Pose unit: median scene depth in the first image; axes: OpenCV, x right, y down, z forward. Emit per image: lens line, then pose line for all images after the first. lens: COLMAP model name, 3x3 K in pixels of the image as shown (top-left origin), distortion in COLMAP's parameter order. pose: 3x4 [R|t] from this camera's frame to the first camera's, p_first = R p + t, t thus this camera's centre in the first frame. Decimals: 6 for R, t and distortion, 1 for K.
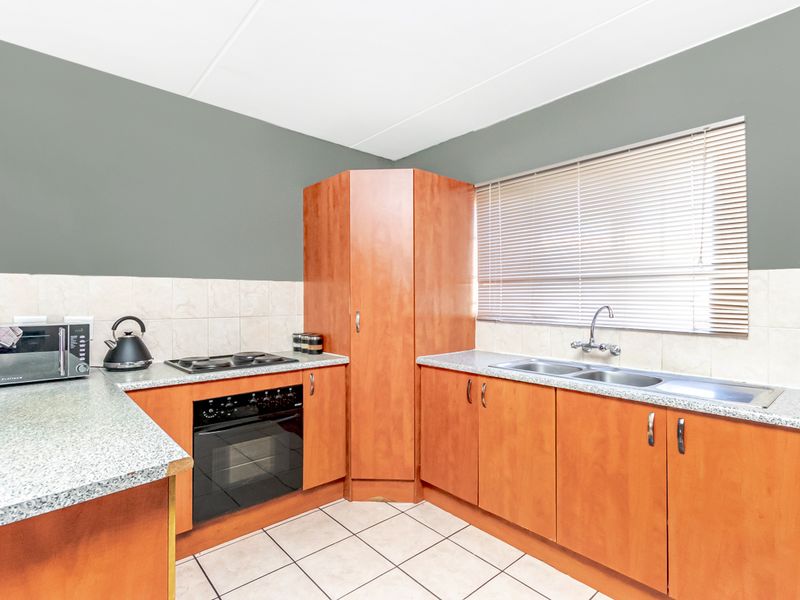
lens RADIAL K [[420.3, 0, 405.9], [0, 420.3, 298.0], [0, 0, 1]] dist [0.008924, 0.000378]
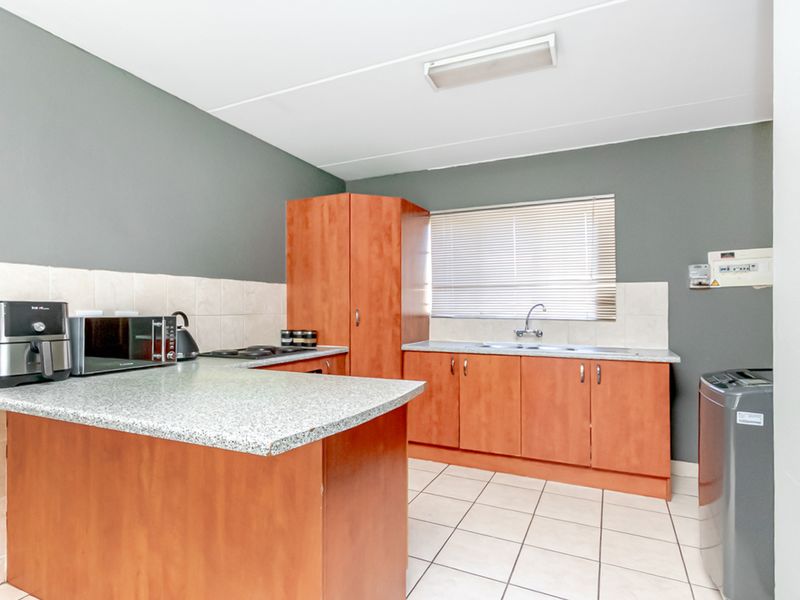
lens RADIAL K [[434.1, 0, 403.5], [0, 434.1, 307.2], [0, 0, 1]] dist [0.000103, 0.000105]
pose [[0.924115, 0.003799, 0.382095, -0.520194], [-0.003285, 0.999993, -0.001997, 0.030856], [-0.382100, 0.000590, 0.924121, -0.243266]]
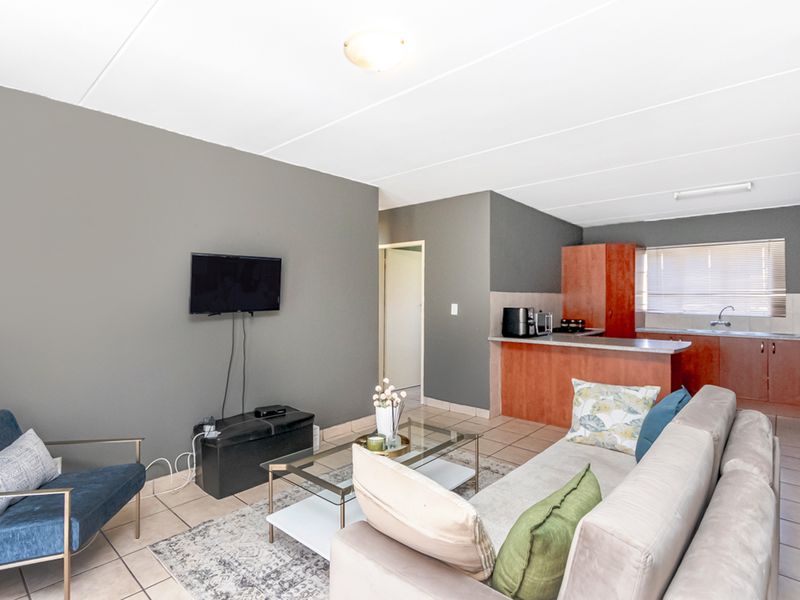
lens RADIAL K [[420.3, 0, 405.9], [0, 420.3, 298.0], [0, 0, 1]] dist [0.008924, 0.000378]
pose [[0.993148, 0.001540, 0.116856, -1.590498], [-0.001993, 0.999991, 0.003756, -0.032314], [-0.116849, -0.003963, 0.993142, -1.182644]]
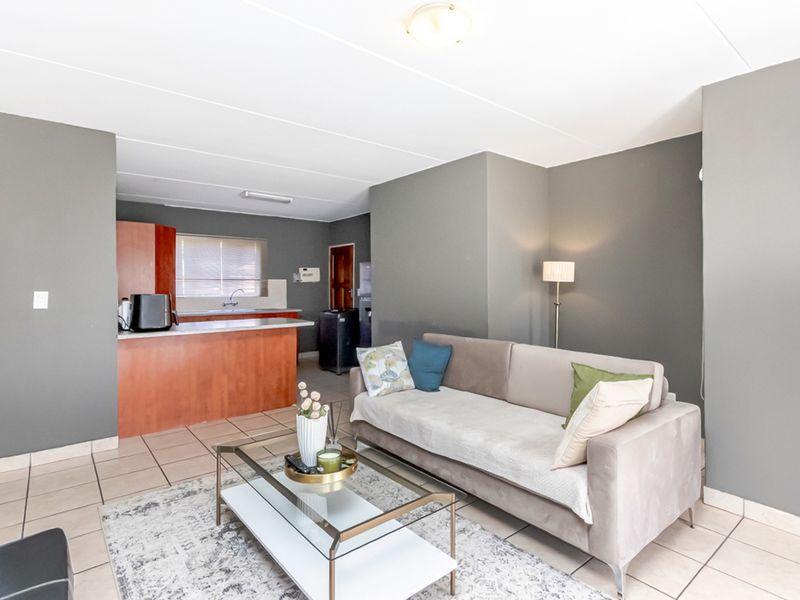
lens RADIAL K [[432.0, 0, 396.8], [0, 432.0, 284.3], [0, 0, 1]] dist [-0.000262, -0.000012]
pose [[0.049603, -0.001632, 0.998768, -2.397319], [0.001327, 0.999998, 0.001568, -0.019218], [-0.998768, 0.001248, 0.049605, -0.300702]]
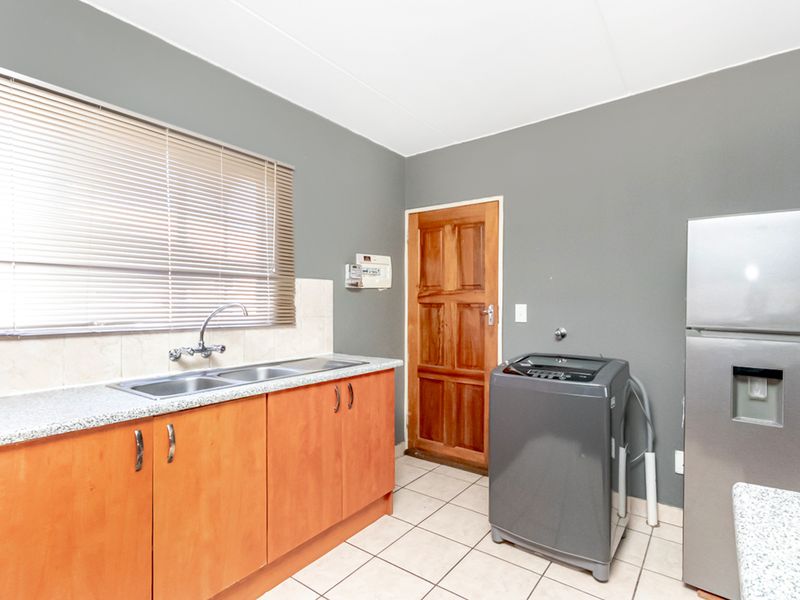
lens RADIAL K [[429.8, 0, 385.3], [0, 429.8, 300.2], [0, 0, 1]] dist [0.025170, 0.000240]
pose [[-0.191479, -0.001197, 0.981496, -0.495993], [-0.011319, 0.999935, -0.000989, 0.004874], [-0.981431, -0.011299, -0.191480, 0.747114]]
